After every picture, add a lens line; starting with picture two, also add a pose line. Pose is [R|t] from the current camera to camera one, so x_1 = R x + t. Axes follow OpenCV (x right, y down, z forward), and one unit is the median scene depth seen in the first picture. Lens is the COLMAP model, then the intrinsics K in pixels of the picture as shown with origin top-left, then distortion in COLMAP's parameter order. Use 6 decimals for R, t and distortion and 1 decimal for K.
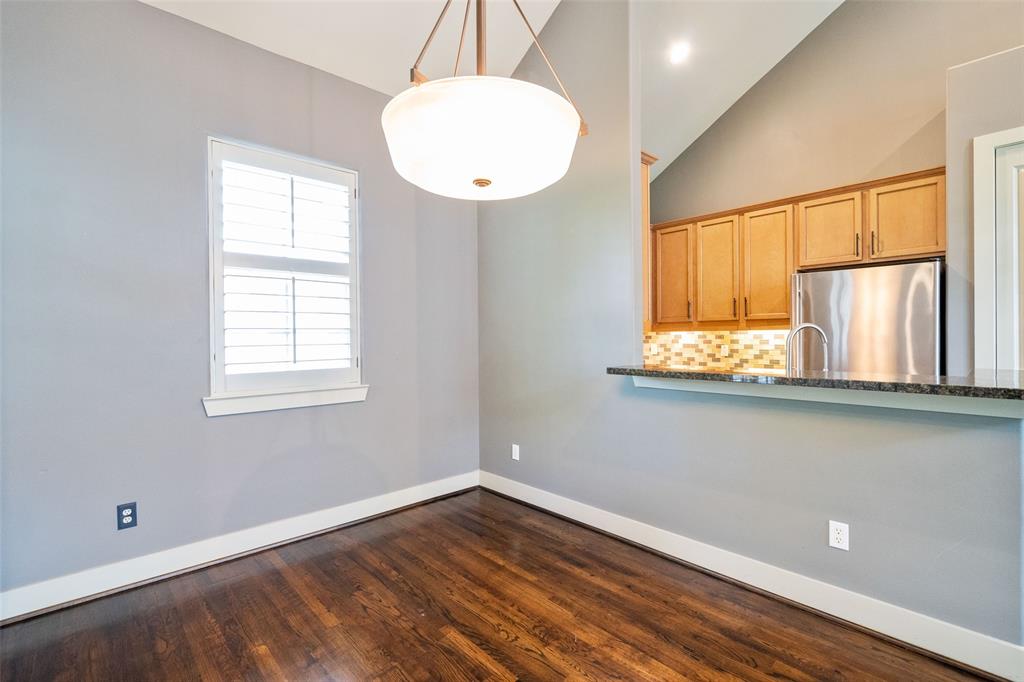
lens RADIAL K [[460.0, 0, 509.3], [0, 460.0, 336.3], [0, 0, 1]] dist [-0.000725, -0.000025]
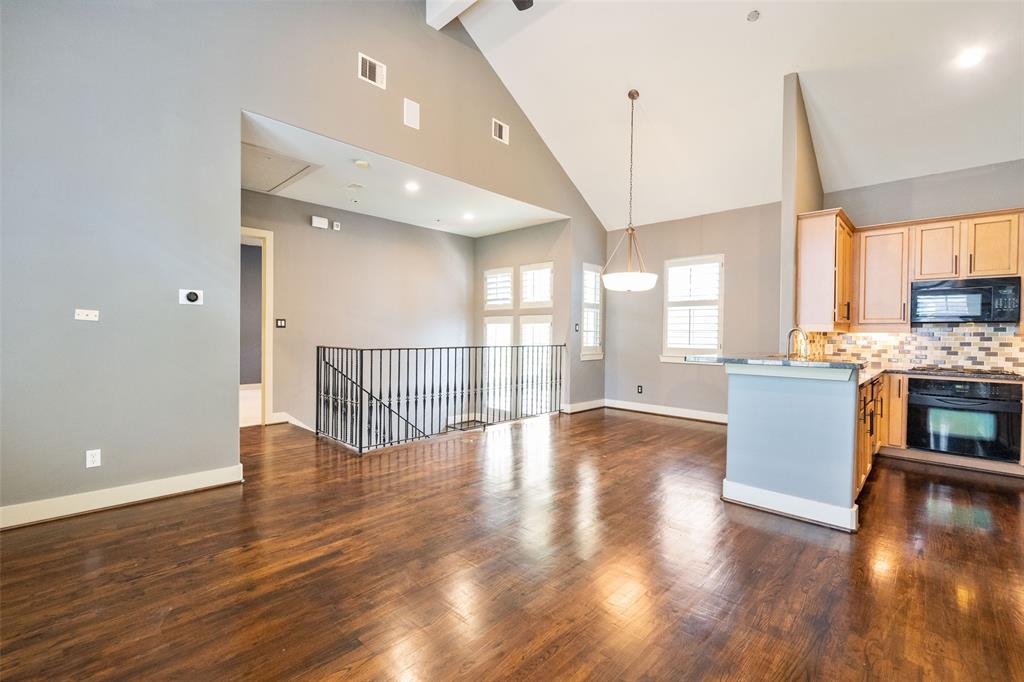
lens RADIAL K [[451.0, 0, 505.2], [0, 451.0, 338.4], [0, 0, 1]] dist [0.001686, 0.000272]
pose [[0.068439, 0.019214, -0.997470, 1.617243], [-0.010623, 0.999772, 0.018530, -0.007268], [0.997599, 0.009328, 0.068628, -0.107290]]
